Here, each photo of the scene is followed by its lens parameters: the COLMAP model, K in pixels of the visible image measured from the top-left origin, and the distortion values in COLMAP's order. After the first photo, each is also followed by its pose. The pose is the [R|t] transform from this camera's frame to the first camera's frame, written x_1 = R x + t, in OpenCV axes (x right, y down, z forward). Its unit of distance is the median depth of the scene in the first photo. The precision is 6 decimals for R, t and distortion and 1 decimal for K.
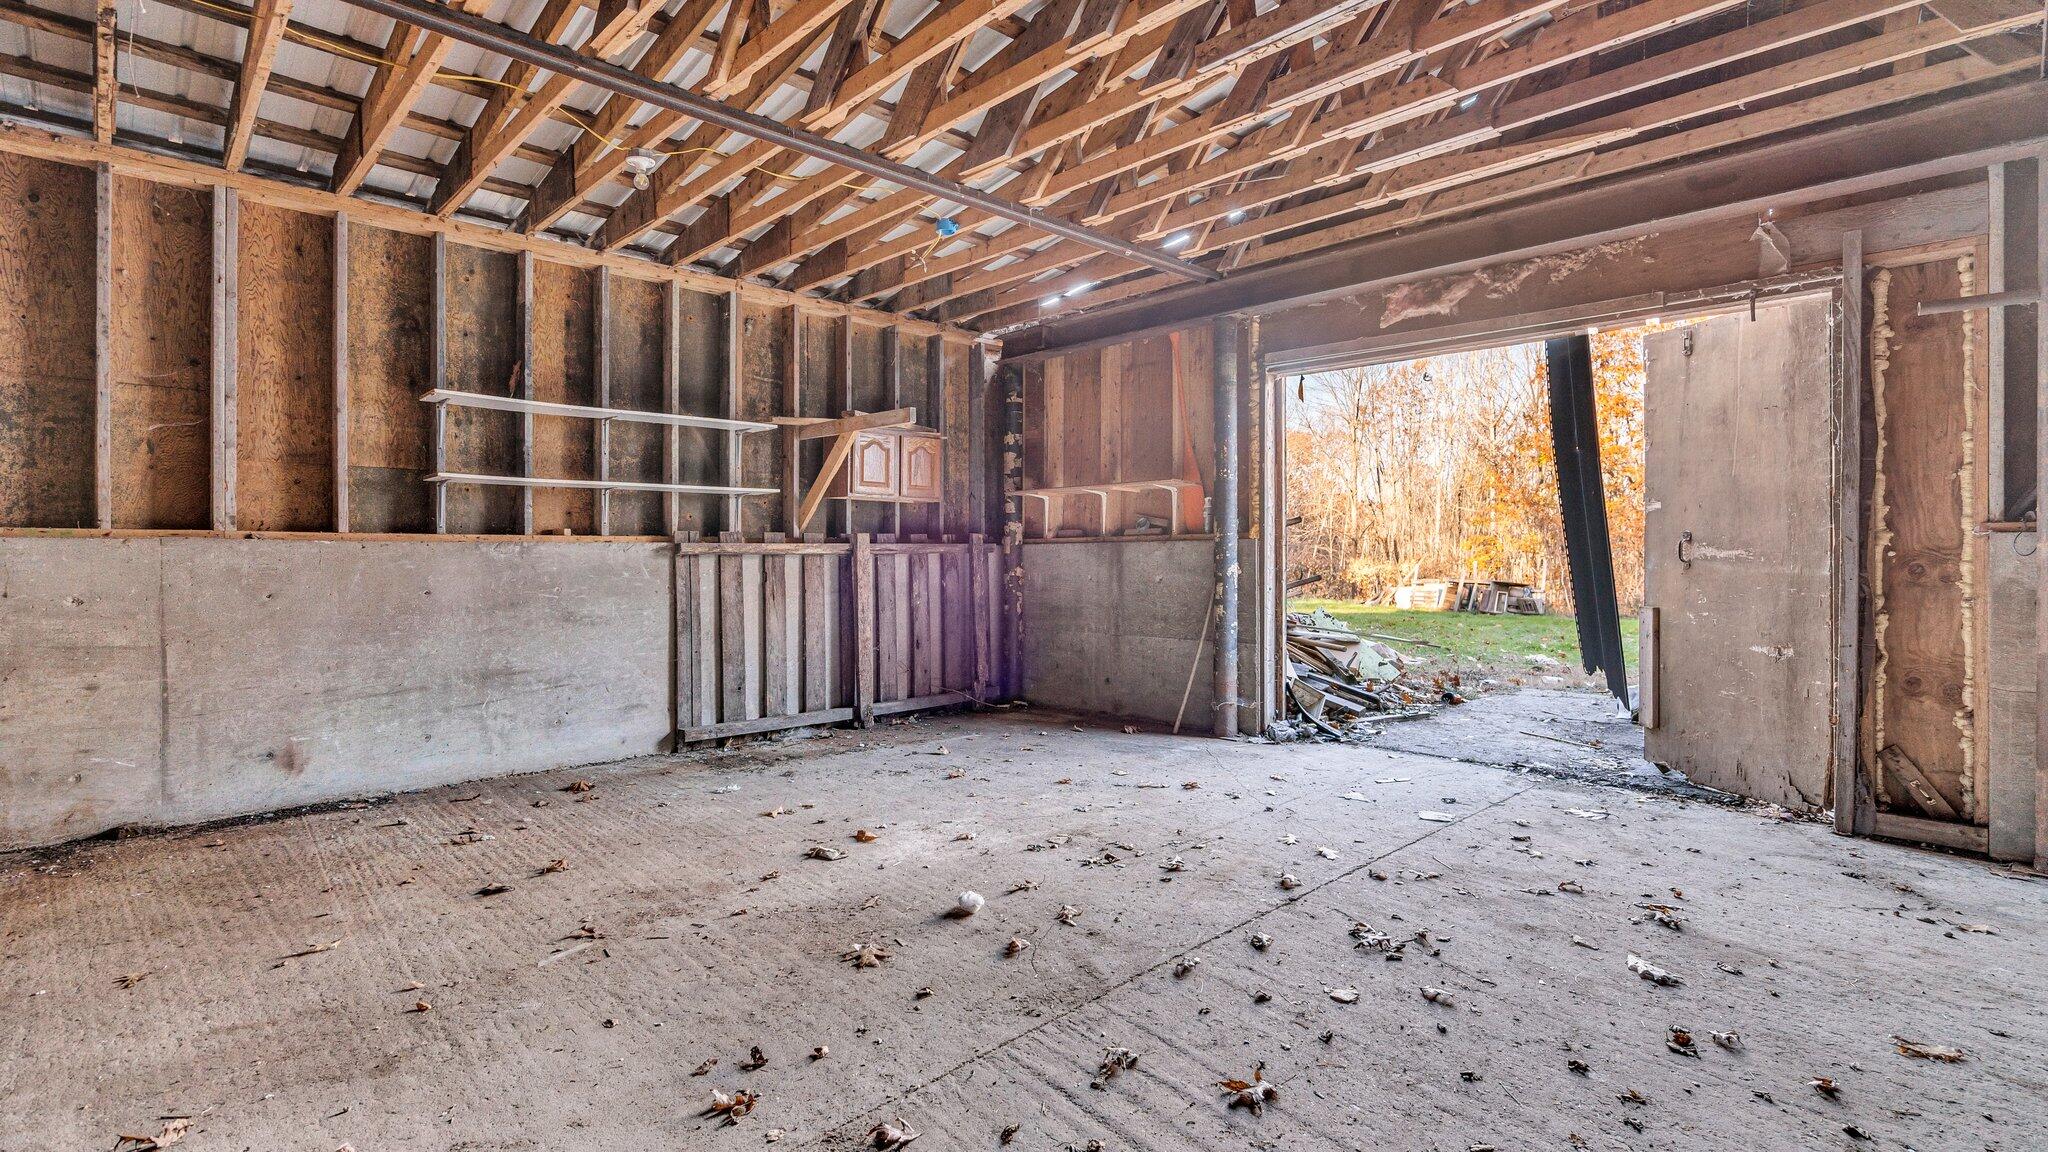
lens RADIAL K [[941.5, 0, 1013.6], [0, 941.5, 569.0], [0, 0, 1]] dist [0.000010, 0.000347]
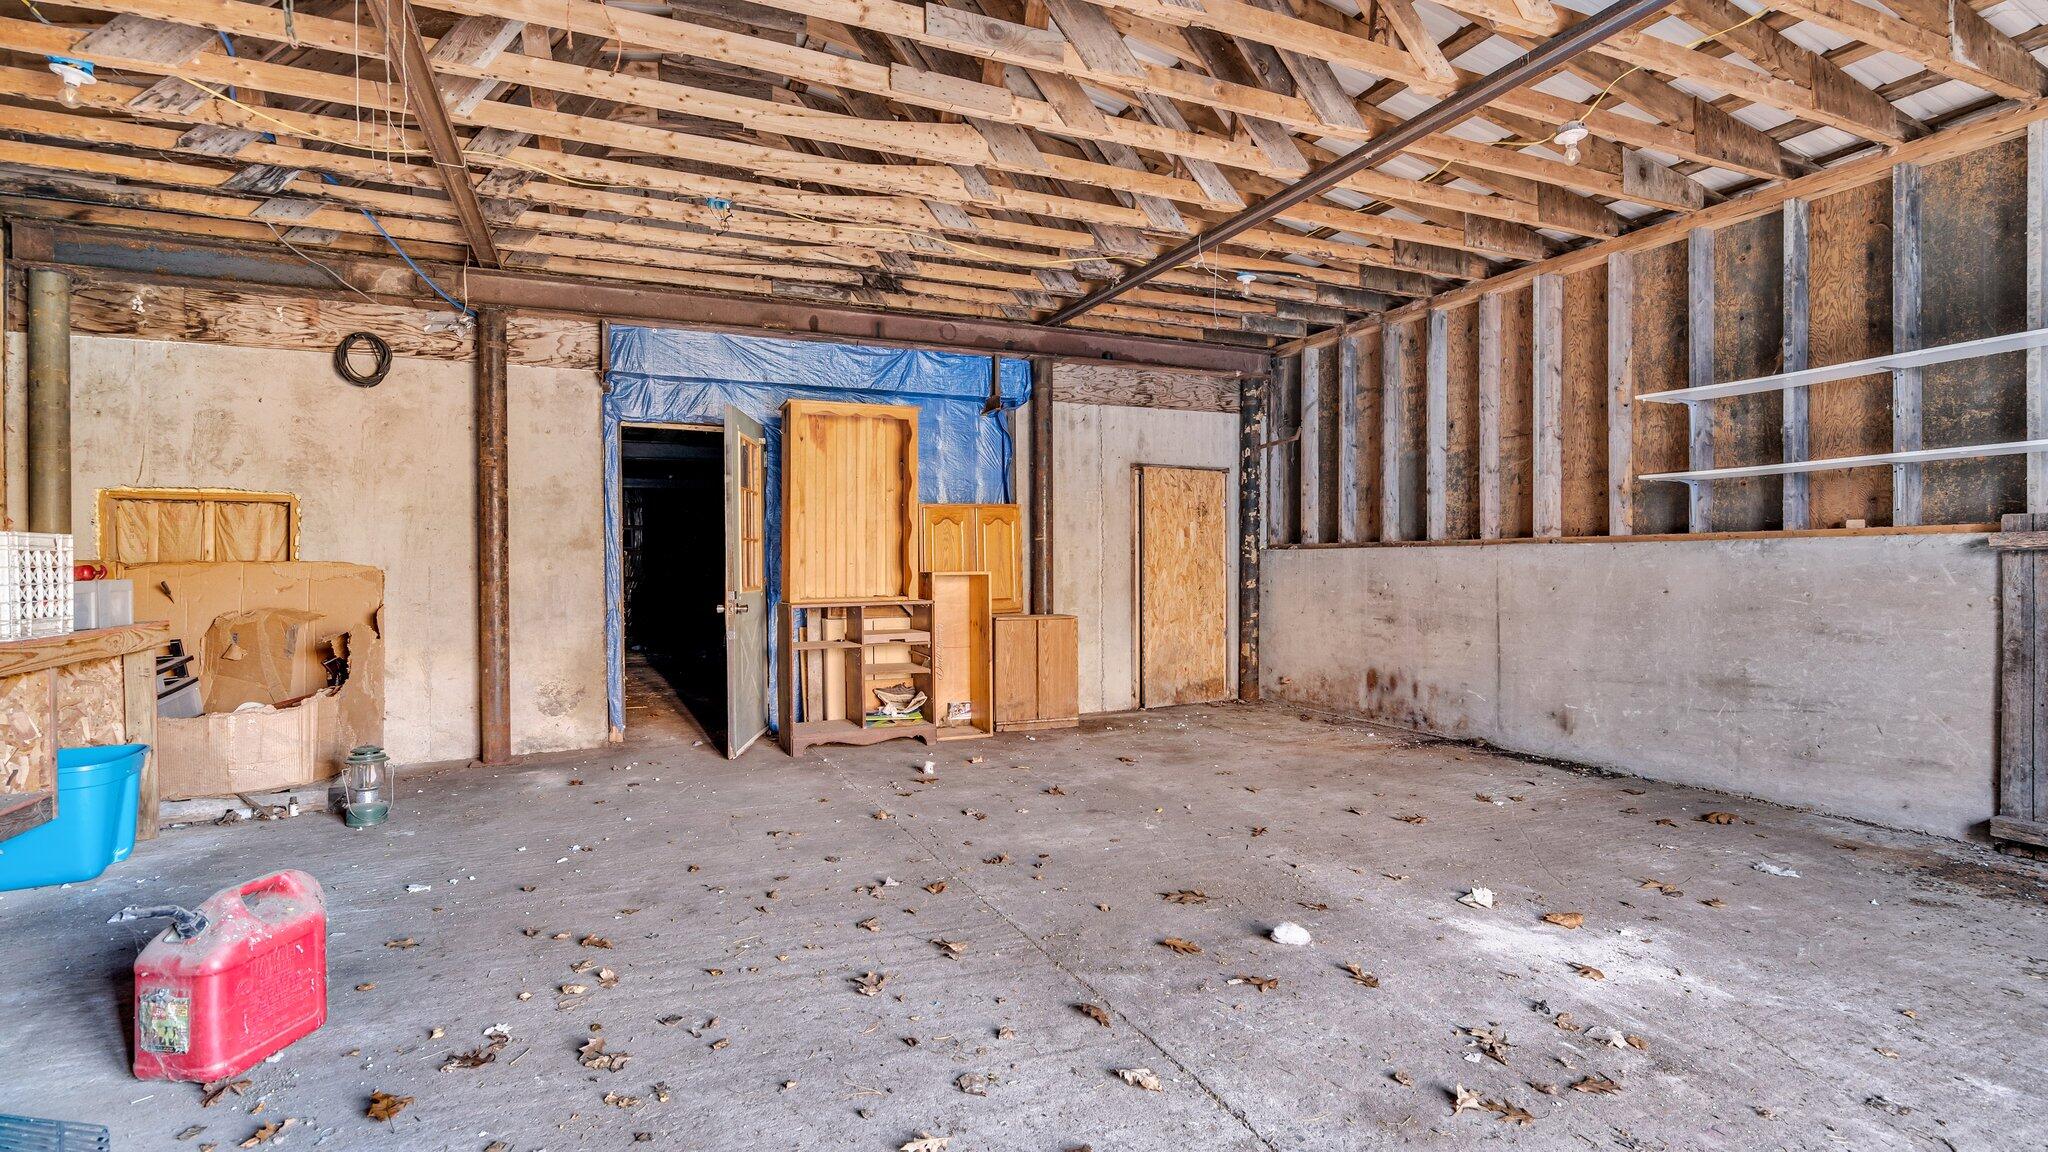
lens RADIAL K [[941.5, 0, 1013.6], [0, 941.5, 569.0], [0, 0, 1]] dist [0.000010, 0.000347]
pose [[-0.338974, 0.008589, -0.940757, 0.587247], [-0.005595, 0.999922, 0.011145, -0.006605], [0.940779, 0.009041, -0.338900, 0.686414]]
